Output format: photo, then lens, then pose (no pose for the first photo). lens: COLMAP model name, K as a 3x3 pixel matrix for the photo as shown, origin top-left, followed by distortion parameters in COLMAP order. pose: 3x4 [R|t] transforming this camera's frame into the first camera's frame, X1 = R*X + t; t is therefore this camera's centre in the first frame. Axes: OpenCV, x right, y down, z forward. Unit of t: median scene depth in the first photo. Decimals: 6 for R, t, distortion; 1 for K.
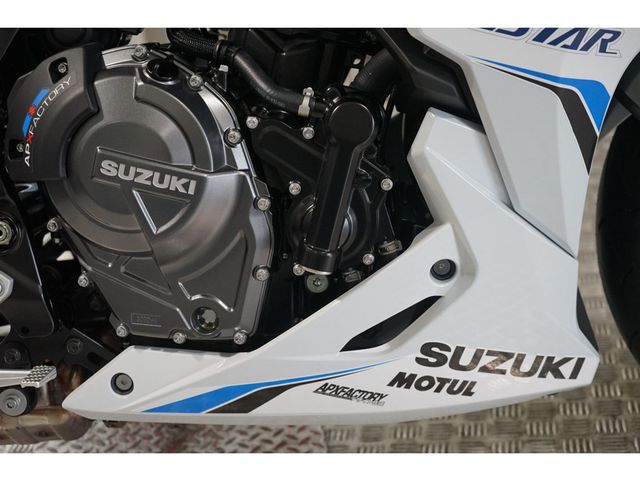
lens RADIAL K [[1125.7, 0, 318.1], [0, 1125.7, 240.2], [0, 0, 1]] dist [-0.002594, 0.000000]
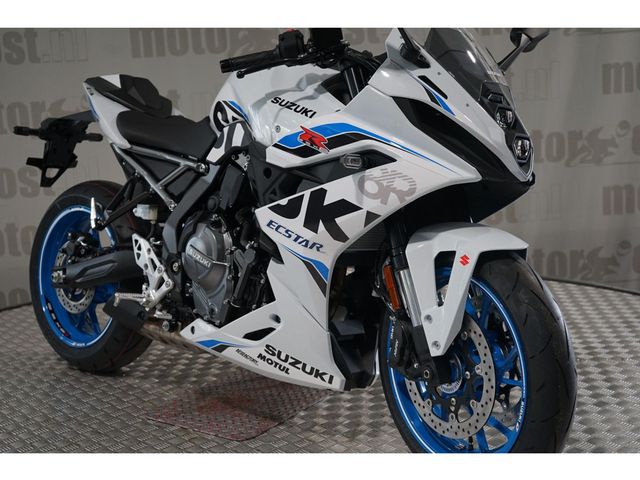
lens RADIAL K [[969.8, 0, 320.7], [0, 969.8, 239.8], [0, 0, 1]] dist [-0.016985, 0.000000]
pose [[0.750665, 0.219027, -0.623321, 1.530995], [-0.293590, 0.955767, -0.017726, -0.137643], [0.591867, 0.196308, 0.781765, -0.742222]]
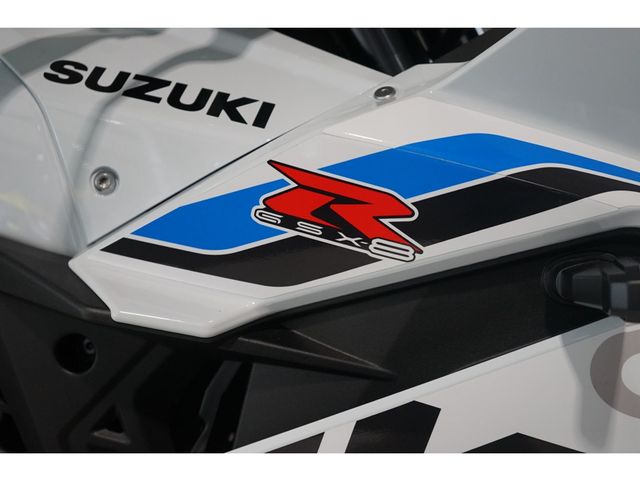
lens RADIAL K [[969.8, 0, 321.0], [0, 969.8, 240.3], [0, 0, 1]] dist [-0.016985, 0.000000]
pose [[0.989310, 0.089392, -0.115213, 0.250914], [-0.105687, 0.983899, -0.144128, -0.282603], [0.100474, 0.154763, 0.982829, 0.310446]]
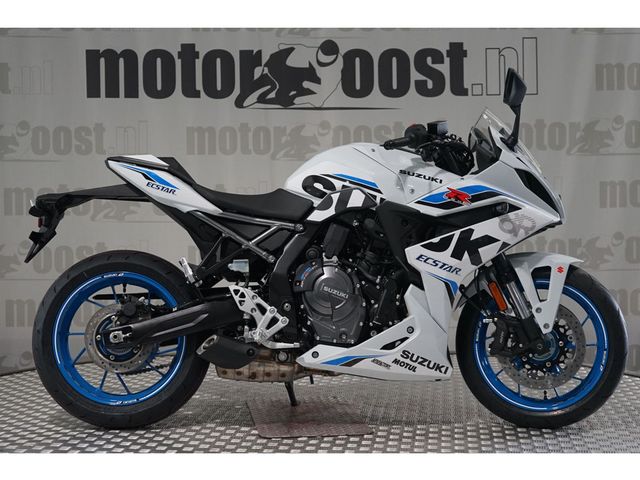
lens RADIAL K [[1125.7, 0, 319.4], [0, 1125.7, 240.0], [0, 0, 1]] dist [-0.002594, 0.000000]
pose [[0.991534, 0.122900, 0.041911, -0.355625], [-0.102125, 0.937431, -0.332855, 0.961812], [-0.080197, 0.325757, 0.942046, -2.408328]]
